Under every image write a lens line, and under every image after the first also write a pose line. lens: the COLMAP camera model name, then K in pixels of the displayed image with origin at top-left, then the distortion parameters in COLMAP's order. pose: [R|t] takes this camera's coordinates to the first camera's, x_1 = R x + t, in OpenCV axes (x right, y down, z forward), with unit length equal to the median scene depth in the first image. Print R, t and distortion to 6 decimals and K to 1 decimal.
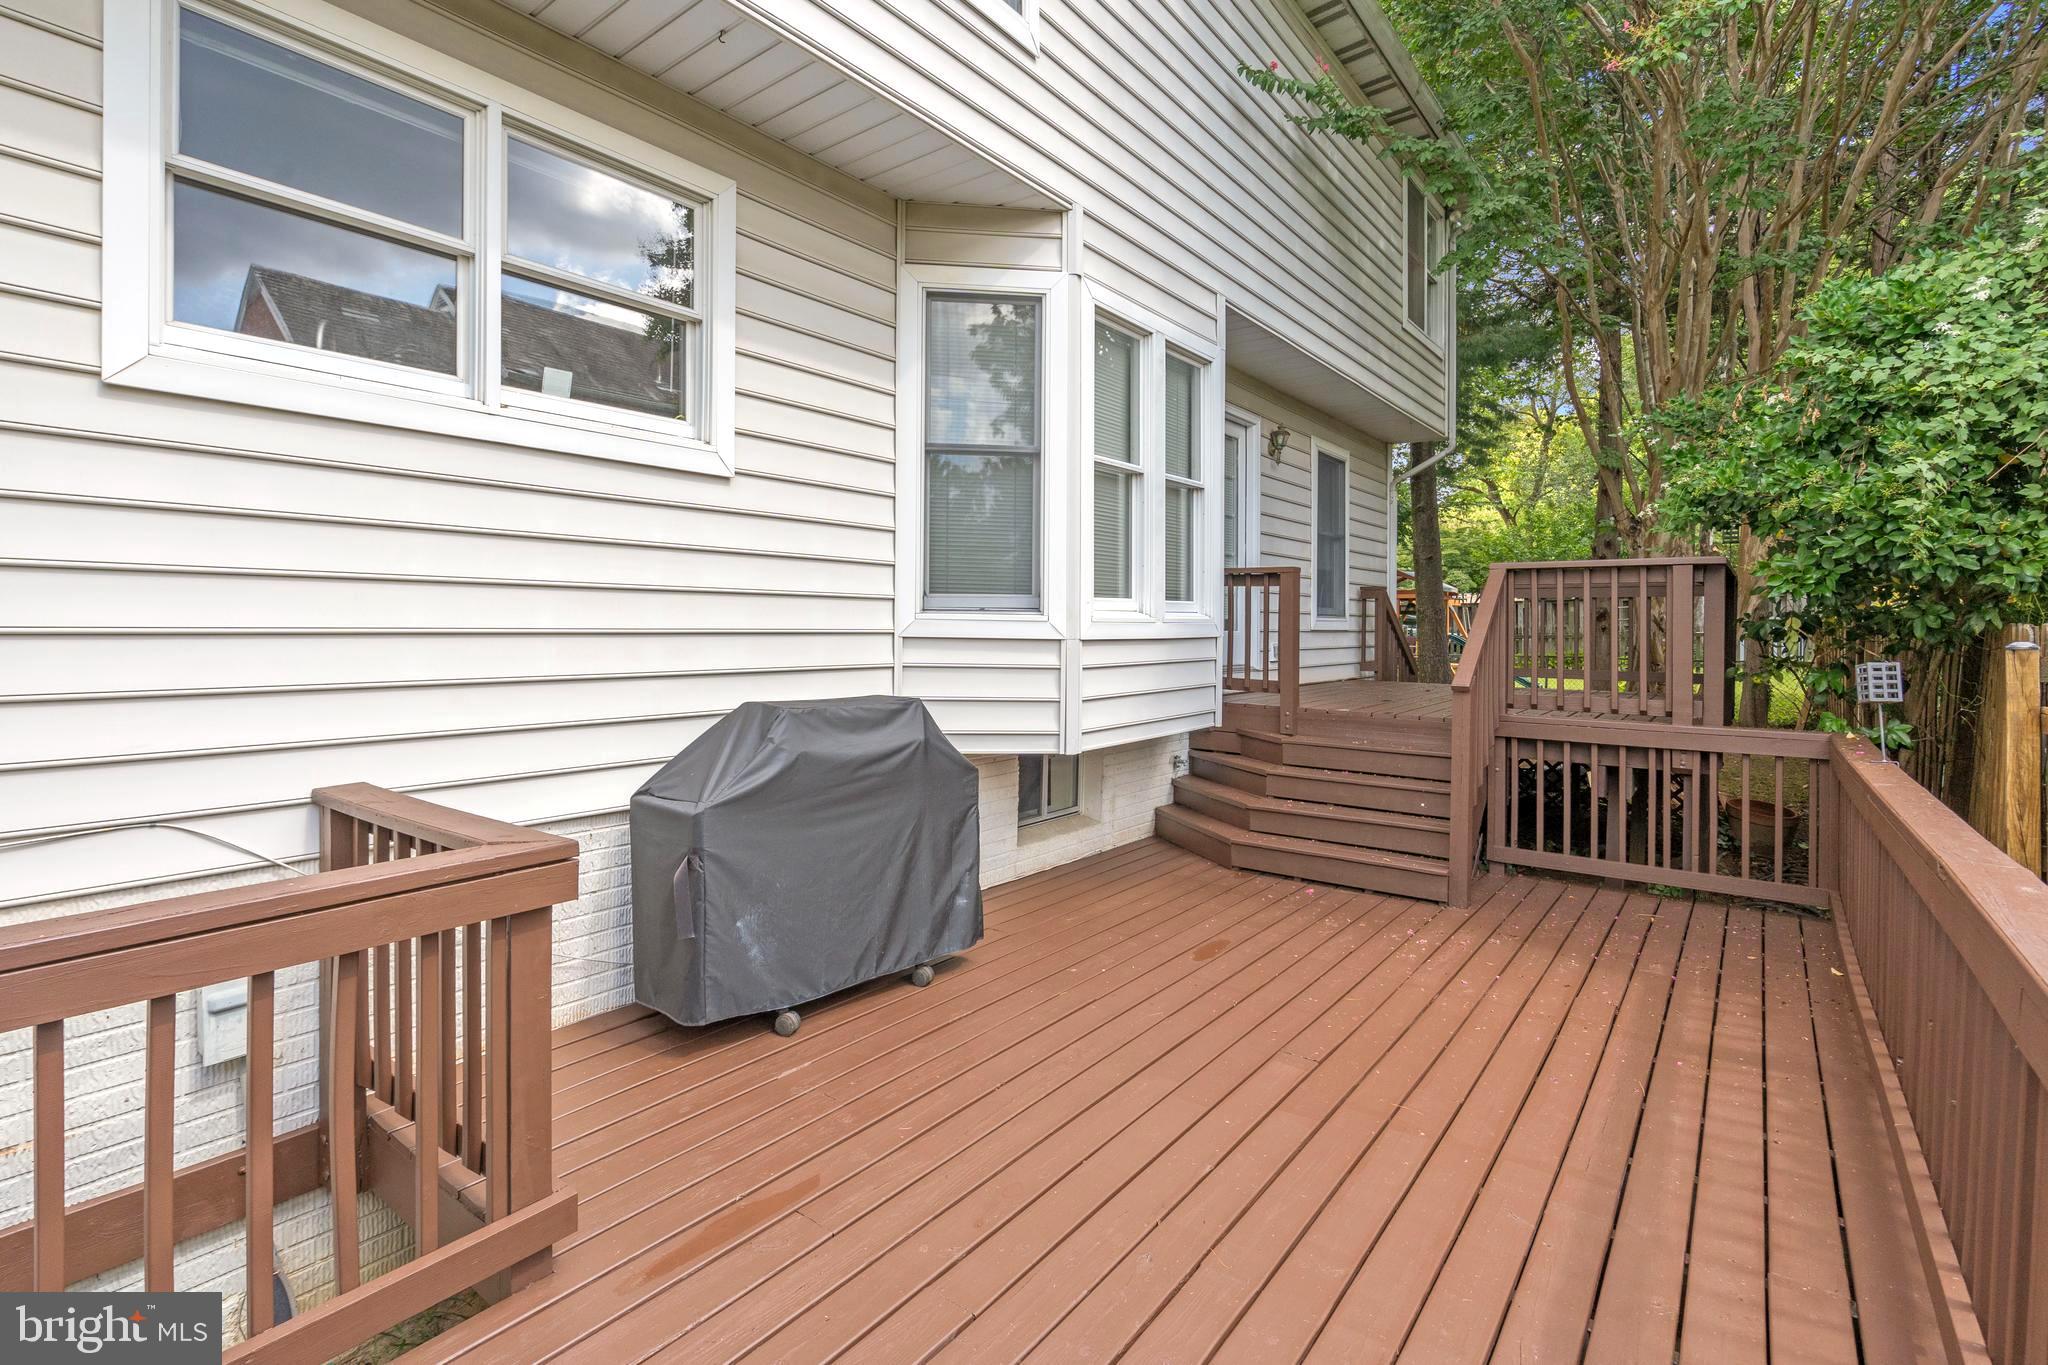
lens RADIAL K [[955.3, 0, 1024.1], [0, 955.3, 620.4], [0, 0, 1]] dist [-0.000059, -0.000058]
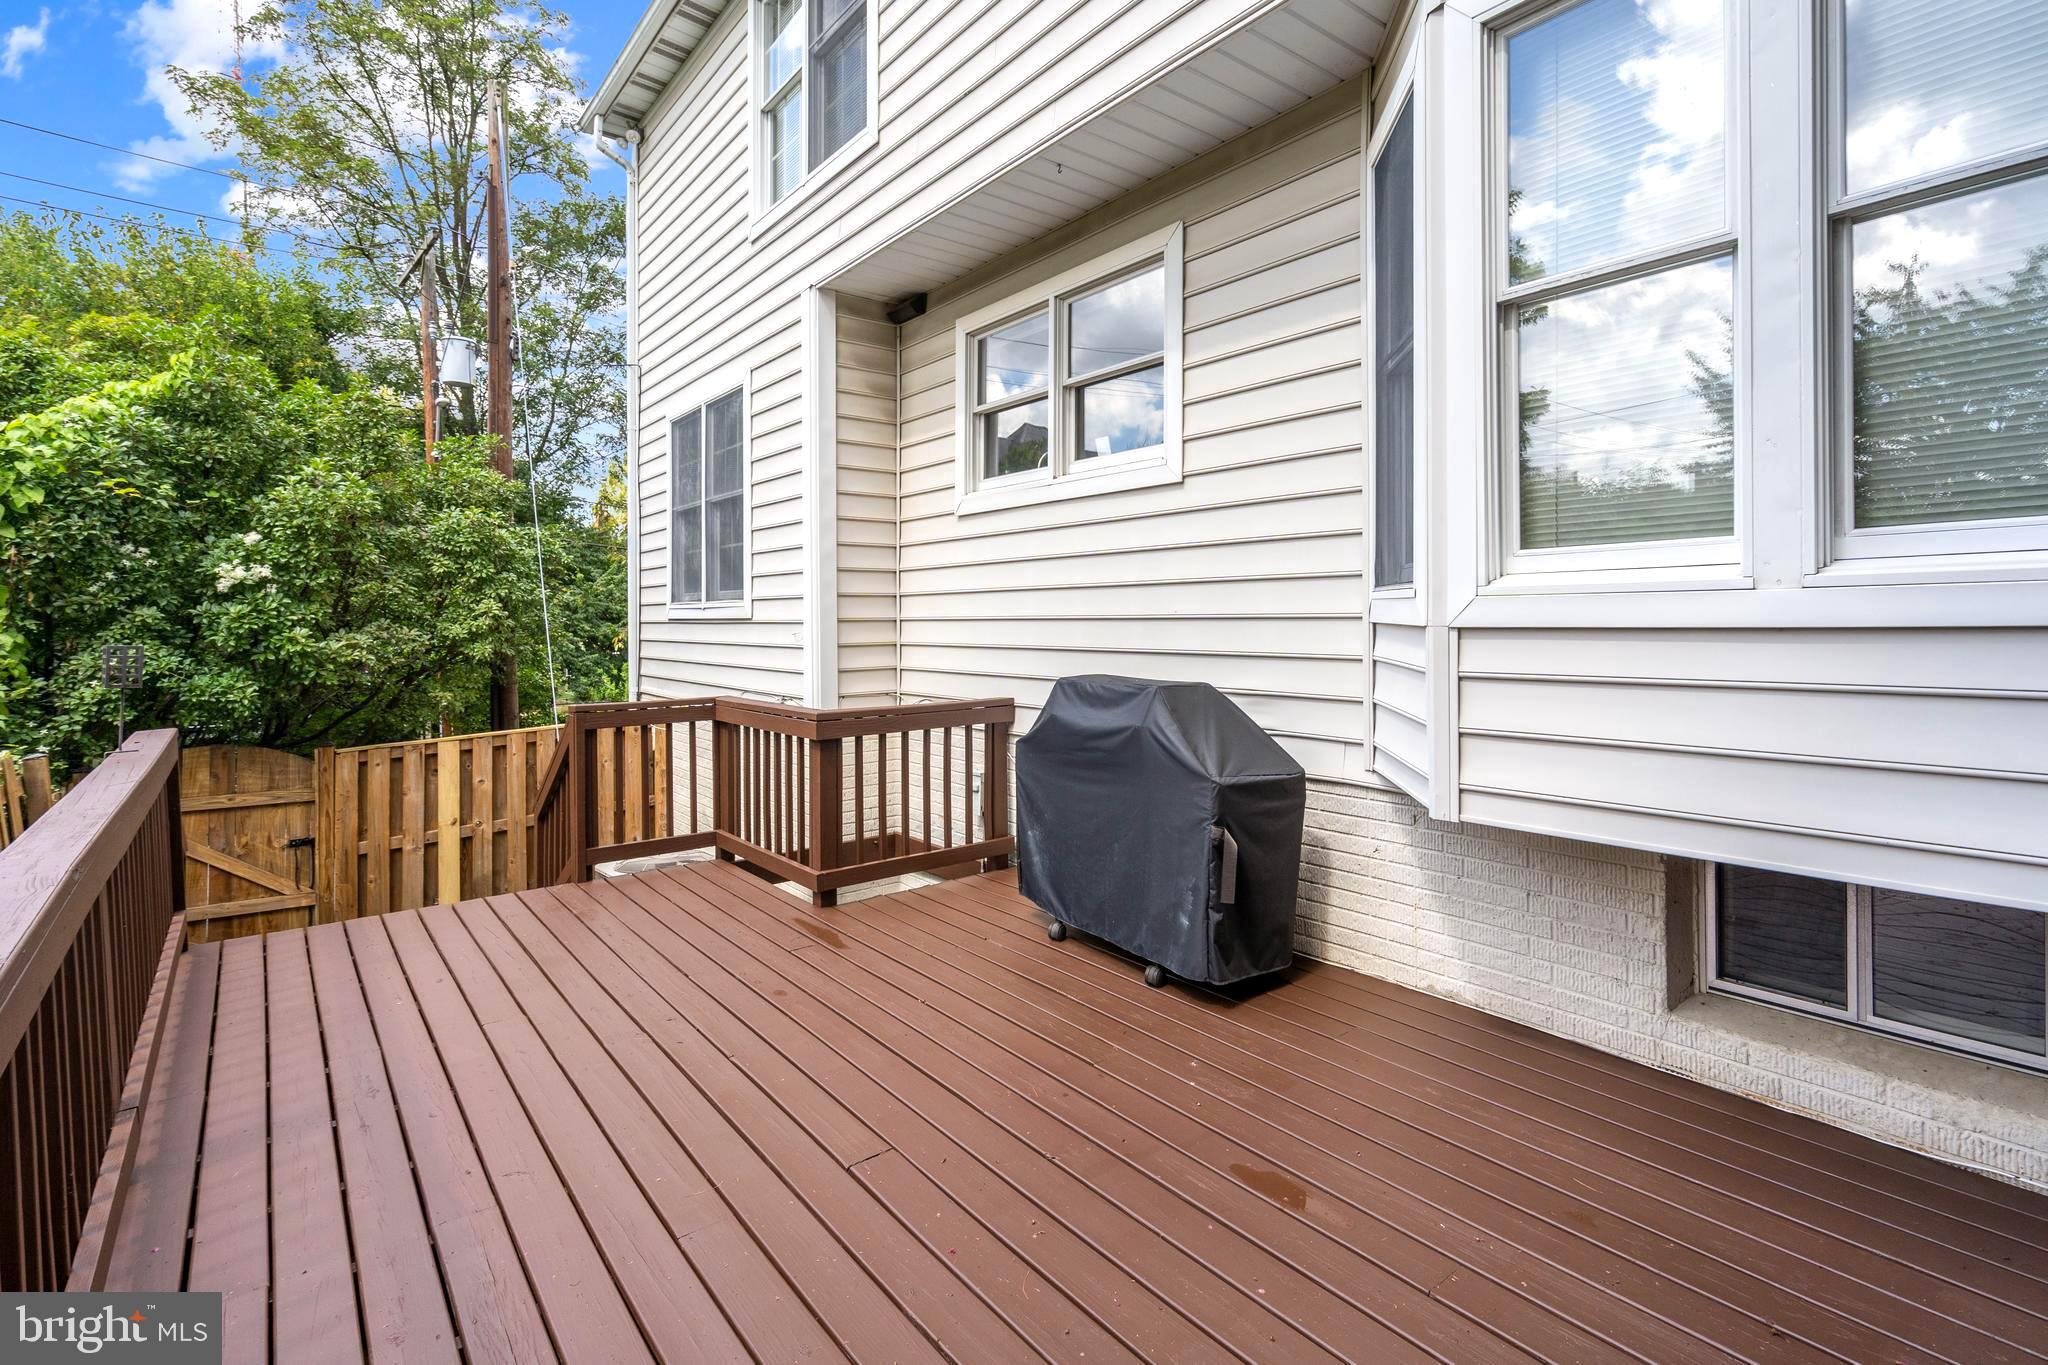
lens RADIAL K [[955.3, 0, 1024.1], [0, 955.3, 620.4], [0, 0, 1]] dist [-0.000059, -0.000058]
pose [[-0.238491, -0.008587, -0.971107, 1.000190], [0.006084, 0.999928, -0.010336, 0.030952], [0.971126, -0.008373, -0.238422, 1.293631]]
